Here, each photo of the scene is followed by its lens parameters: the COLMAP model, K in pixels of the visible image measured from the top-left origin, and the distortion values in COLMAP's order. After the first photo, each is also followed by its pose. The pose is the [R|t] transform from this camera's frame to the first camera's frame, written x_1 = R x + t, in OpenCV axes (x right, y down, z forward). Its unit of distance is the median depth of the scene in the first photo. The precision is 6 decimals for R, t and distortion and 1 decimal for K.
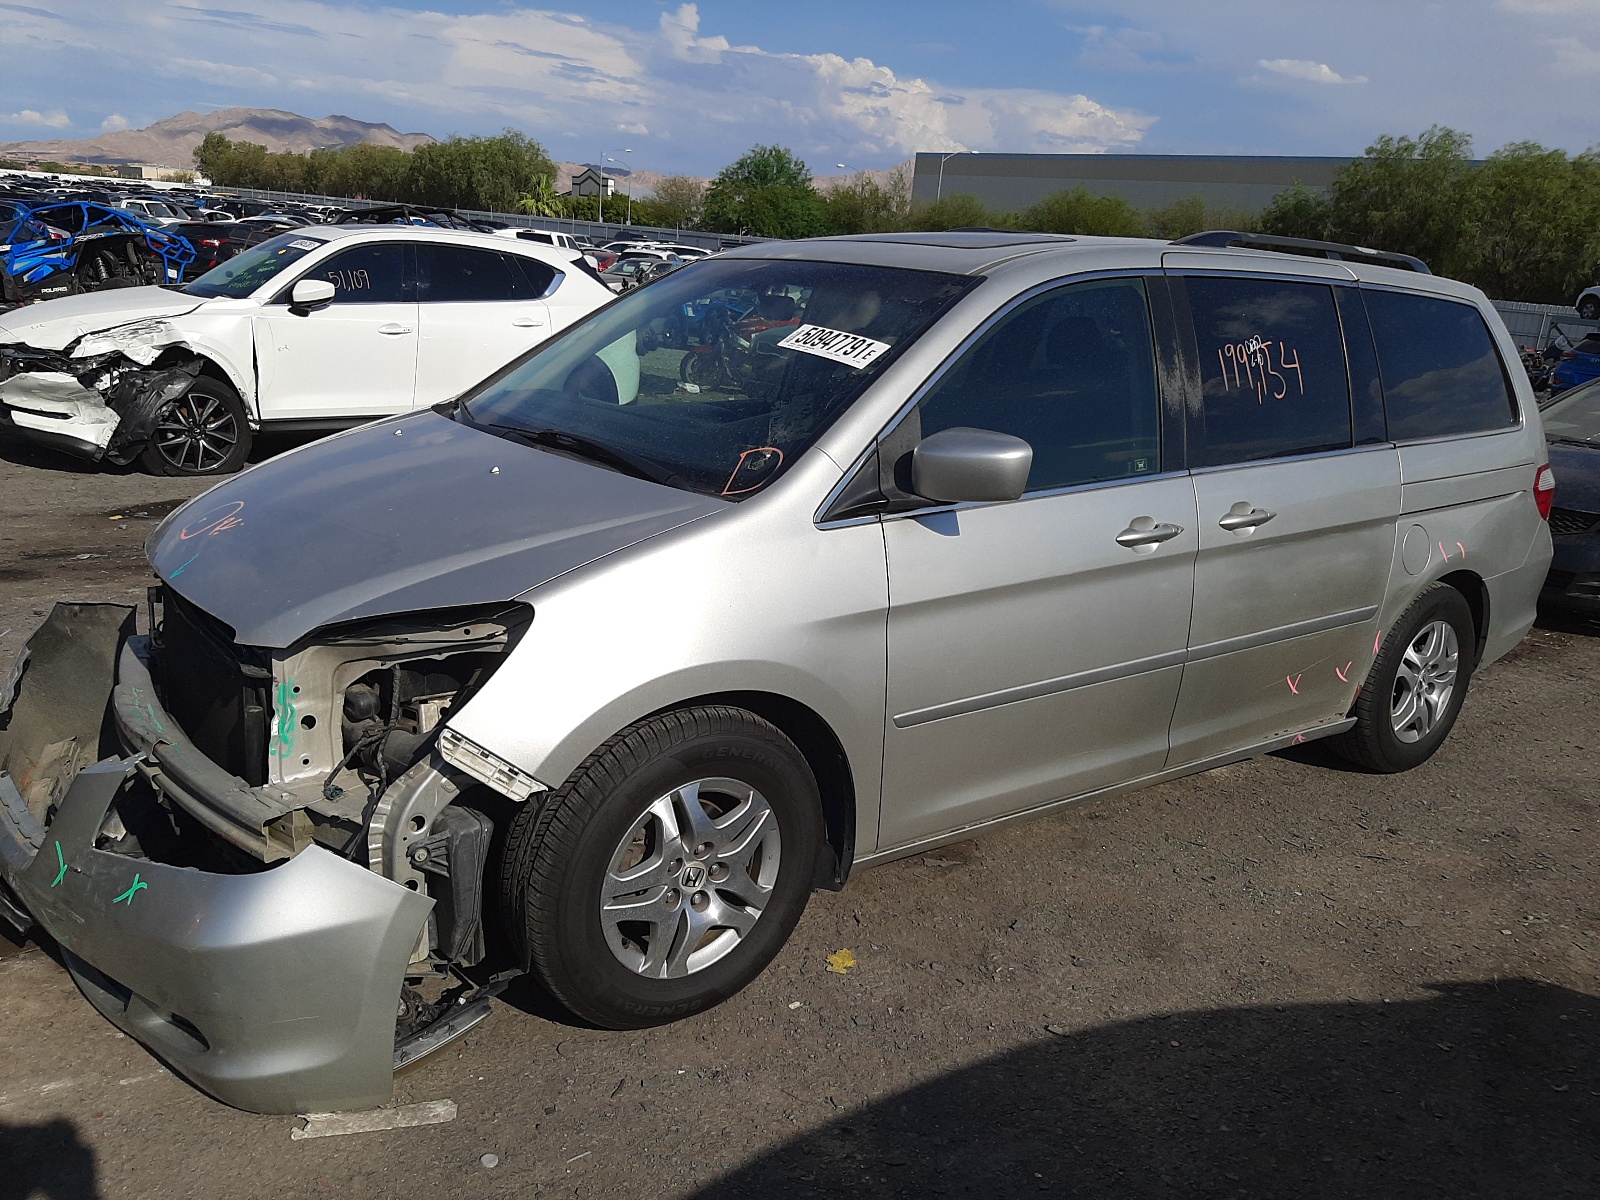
lens RADIAL K [[1215.1, 0, 800.0], [0, 1215.1, 600.0], [0, 0, 1]] dist [-0.003084, -0.000582]
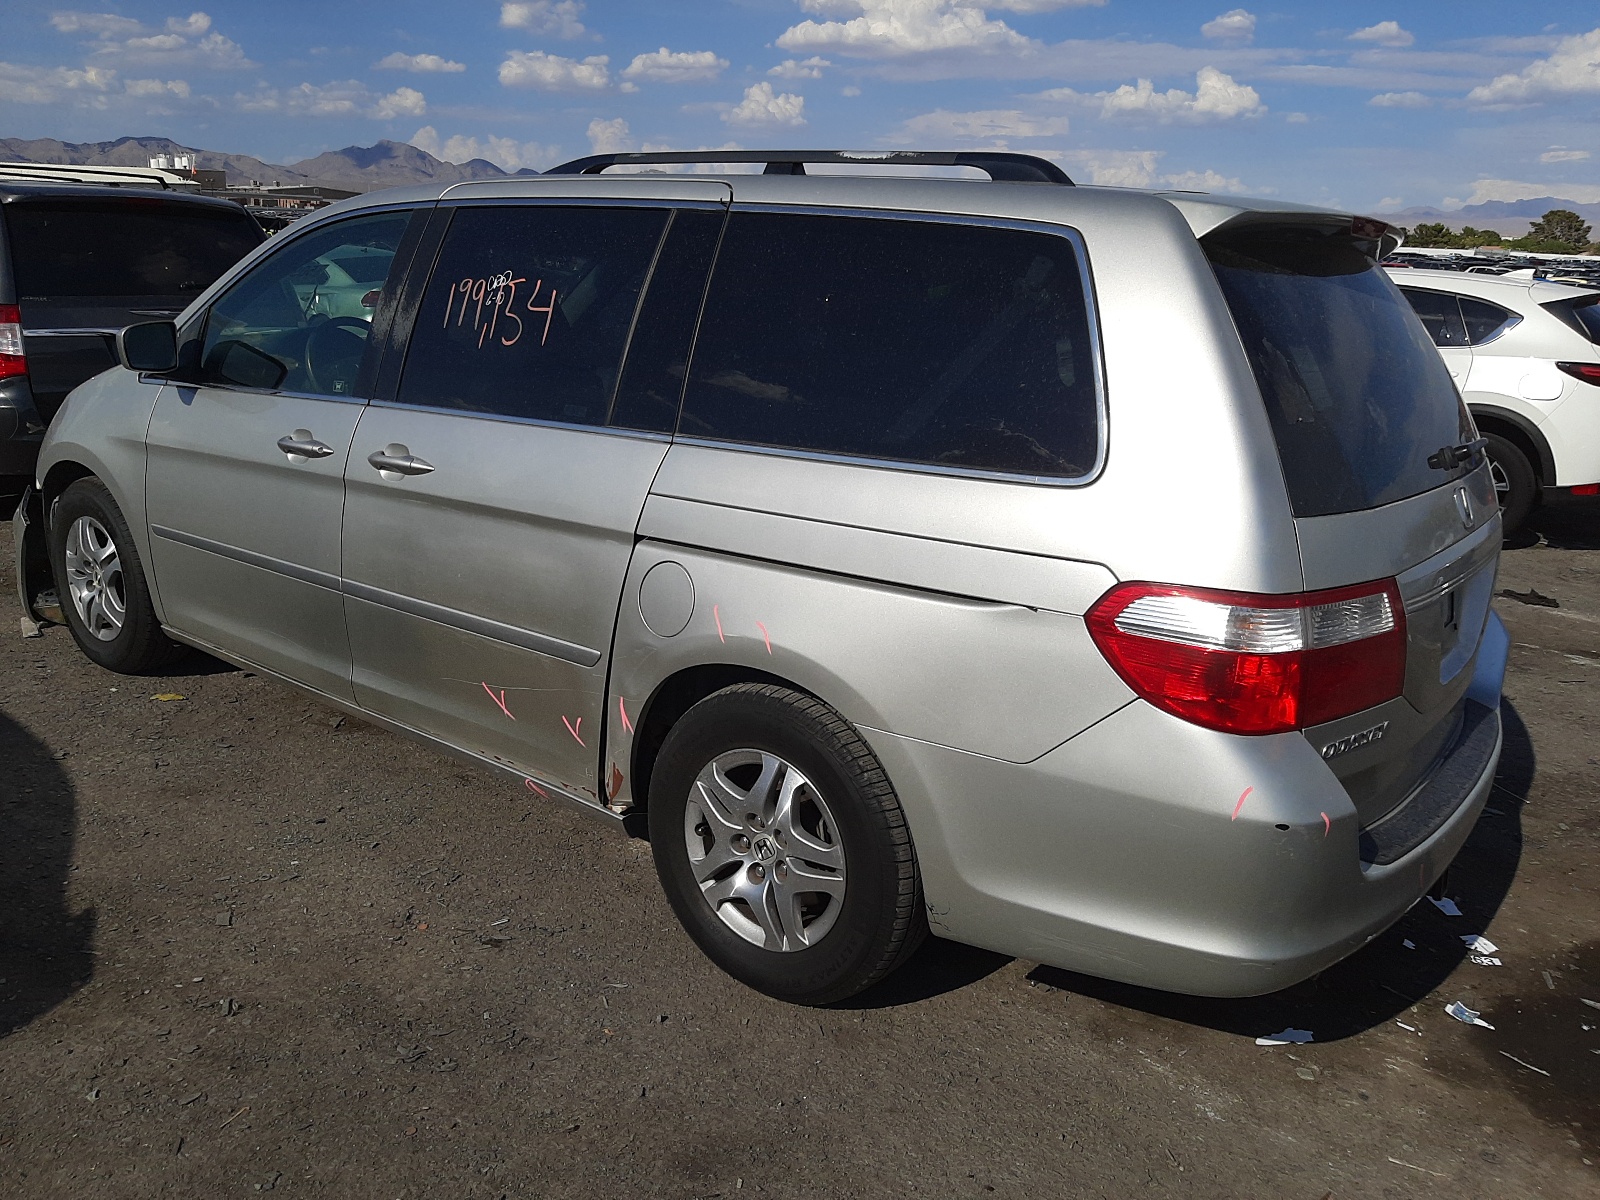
lens RADIAL K [[1211.5, 0, 800.0], [0, 1211.5, 600.0], [0, 0, 1]] dist [0.000656, -0.001192]
pose [[0.325176, 0.214126, -0.921092, 1.308583], [-0.282549, 0.951533, 0.121453, -0.162838], [0.902456, 0.220761, 0.369916, 0.943863]]
